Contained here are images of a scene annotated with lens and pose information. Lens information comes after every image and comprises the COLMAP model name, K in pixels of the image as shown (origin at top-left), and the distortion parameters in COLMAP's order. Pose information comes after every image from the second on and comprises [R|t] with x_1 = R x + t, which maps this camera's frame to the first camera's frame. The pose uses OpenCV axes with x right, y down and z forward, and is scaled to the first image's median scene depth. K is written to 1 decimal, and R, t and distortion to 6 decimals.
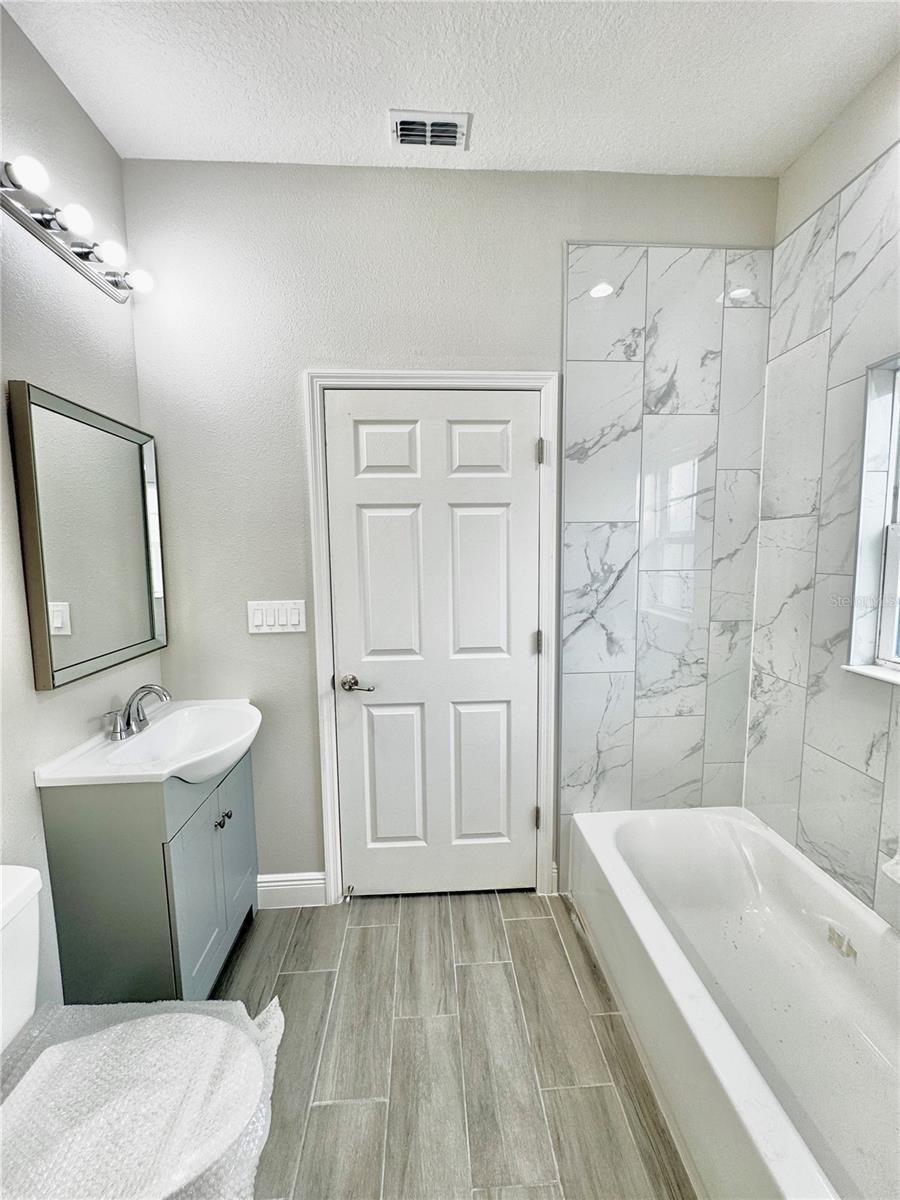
lens RADIAL K [[479.0, 0, 452.4], [0, 479.0, 600.3], [0, 0, 1]] dist [-0.000357, 0.000046]
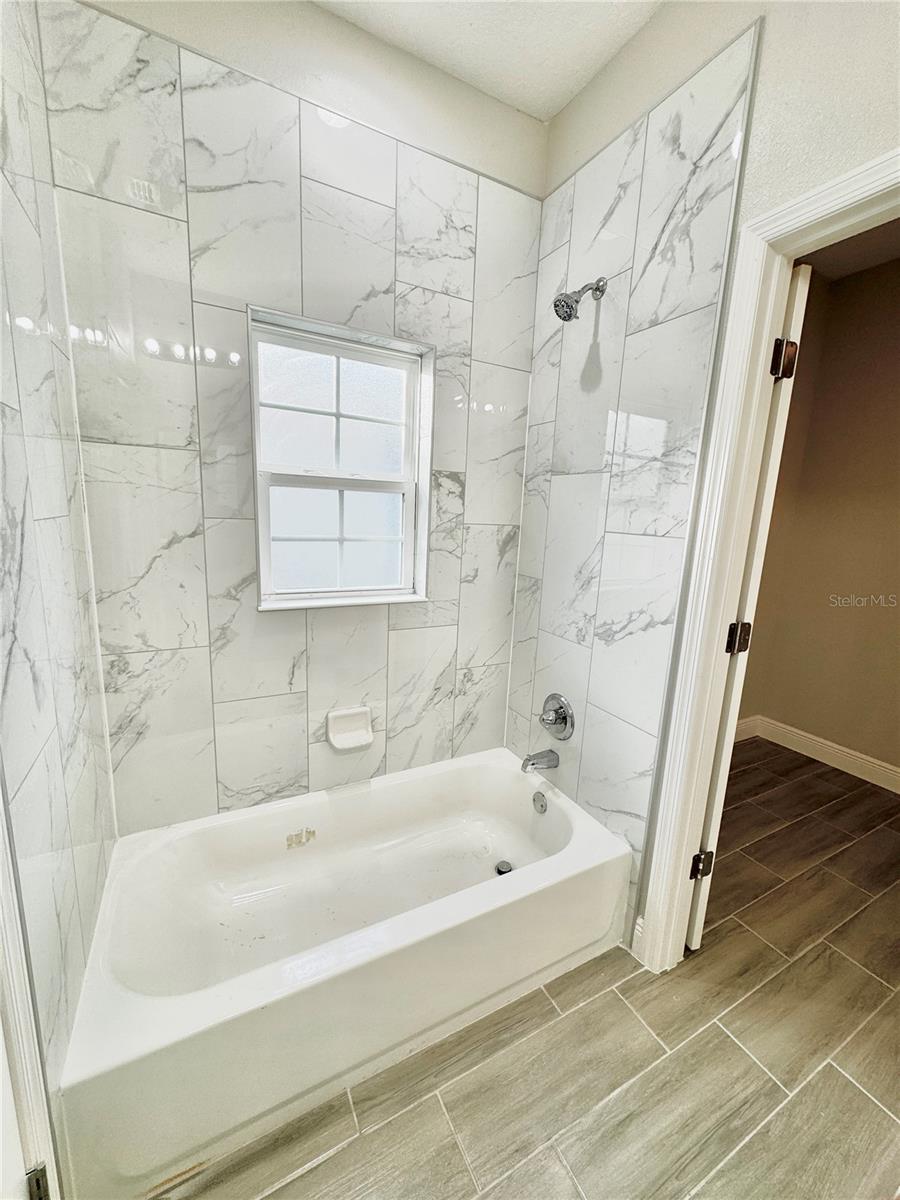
lens RADIAL K [[479.0, 0, 452.4], [0, 479.0, 600.3], [0, 0, 1]] dist [-0.000357, 0.000046]
pose [[-0.417098, -0.174989, 0.891856, -0.258093], [0.059048, 0.973999, 0.218721, -0.074711], [-0.906941, 0.143891, -0.395921, 0.957598]]
